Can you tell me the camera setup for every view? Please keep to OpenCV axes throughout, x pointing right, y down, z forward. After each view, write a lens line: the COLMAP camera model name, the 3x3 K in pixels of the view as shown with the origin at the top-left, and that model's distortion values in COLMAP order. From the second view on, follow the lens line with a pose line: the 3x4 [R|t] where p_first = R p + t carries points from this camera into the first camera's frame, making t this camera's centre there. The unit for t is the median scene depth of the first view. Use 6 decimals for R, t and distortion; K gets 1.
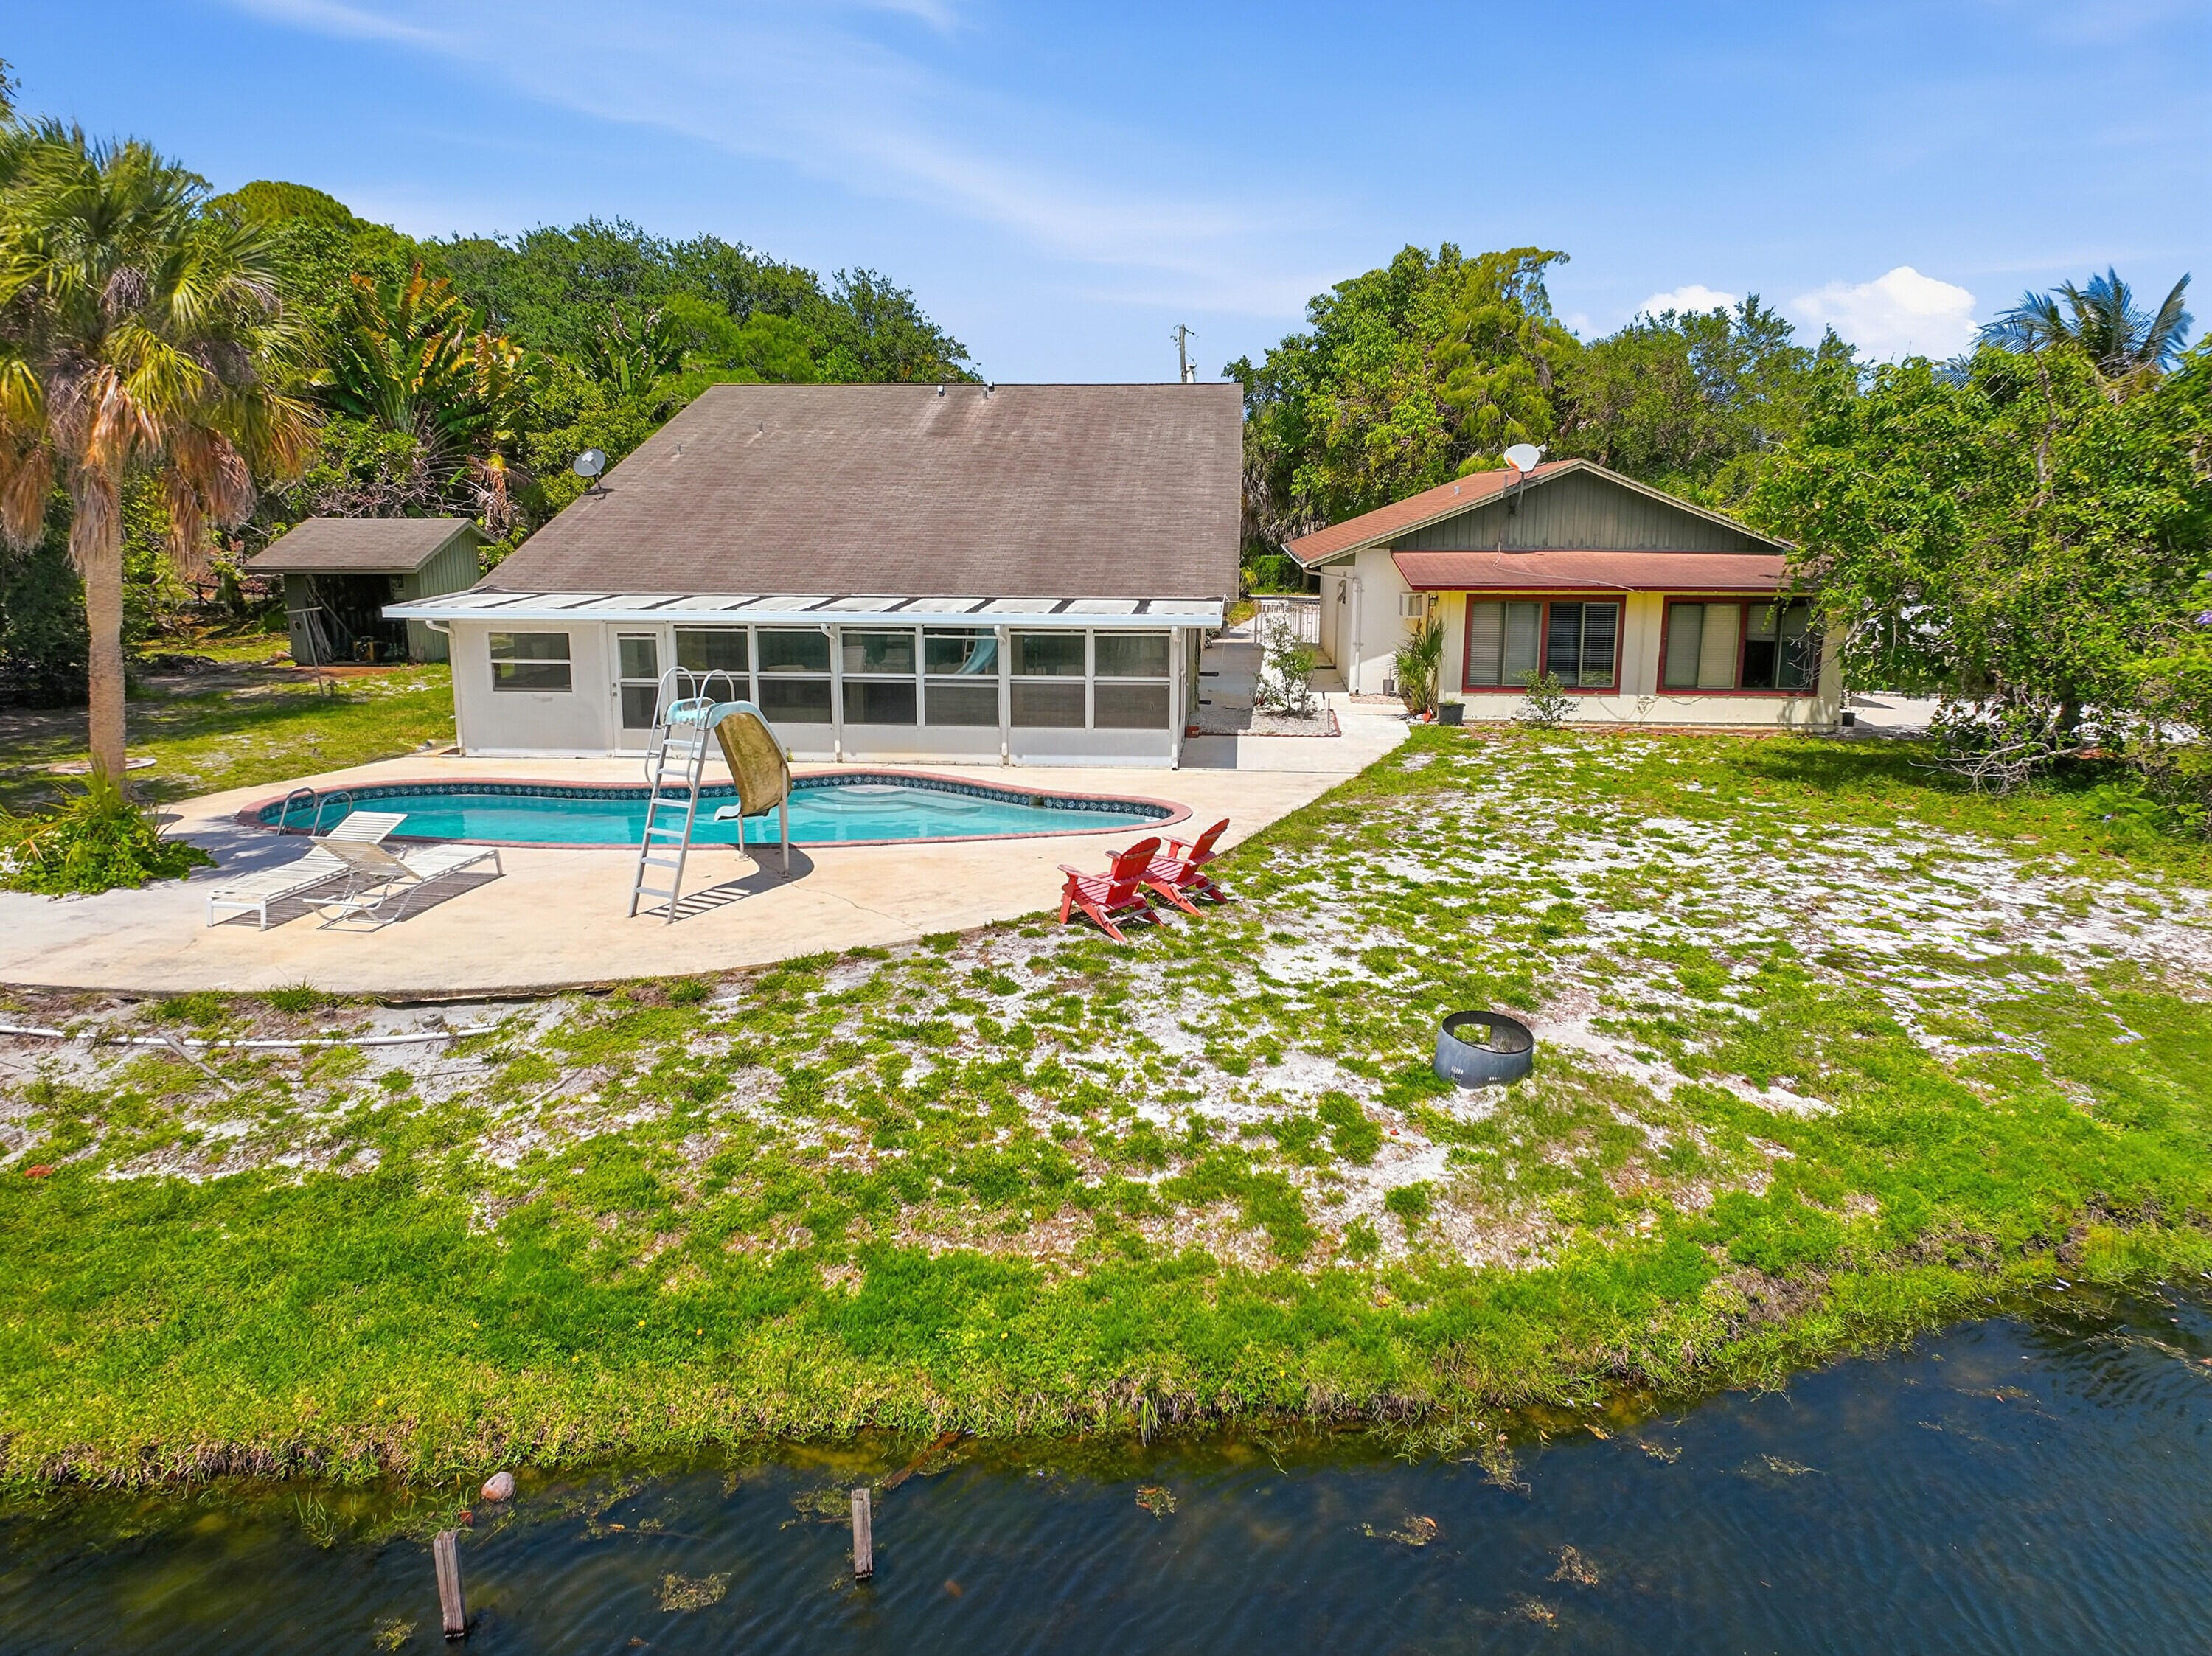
lens RADIAL K [[1549.1, 0, 1103.4], [0, 1549.1, 830.0], [0, 0, 1]] dist [-0.001796, 0.005601]
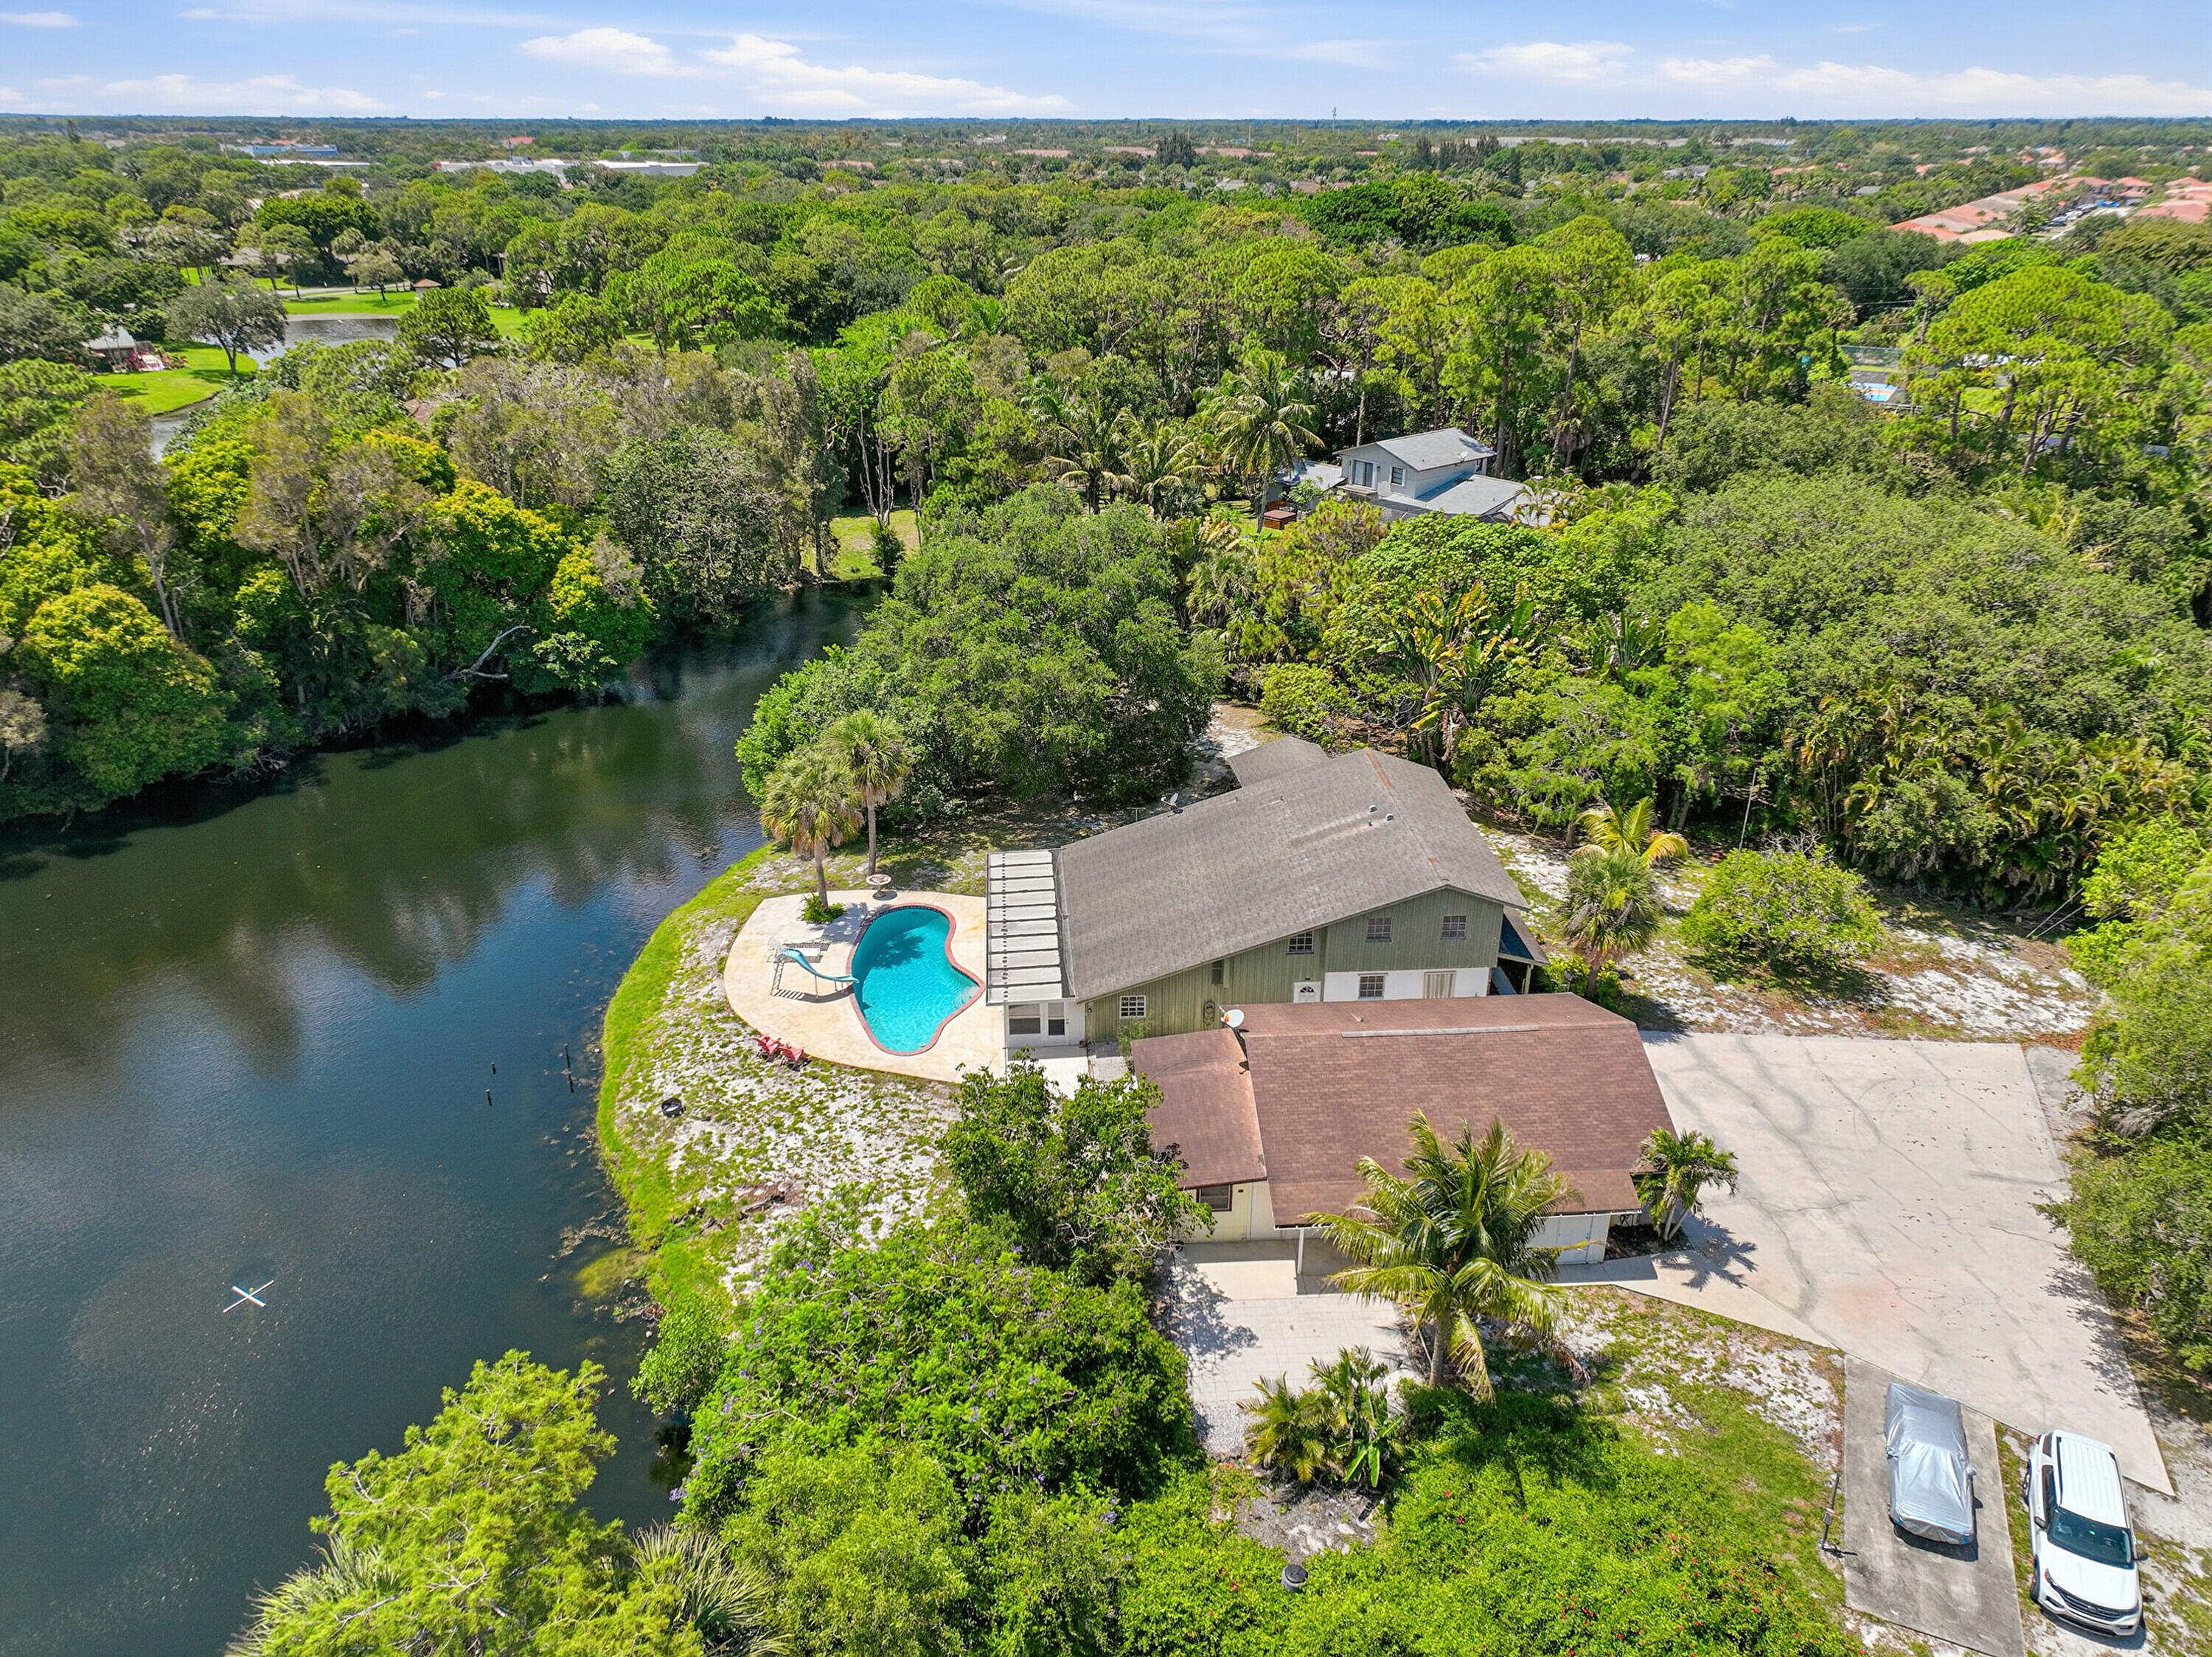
lens RADIAL K [[1549.2, 0, 1111.9], [0, 1549.2, 816.0], [0, 0, 1]] dist [-0.001796, 0.005601]
pose [[0.159355, 0.403127, -0.901163, 3.612459], [-0.209326, 0.905869, 0.368216, -2.218812], [0.964774, 0.129960, 0.228740, 0.931439]]
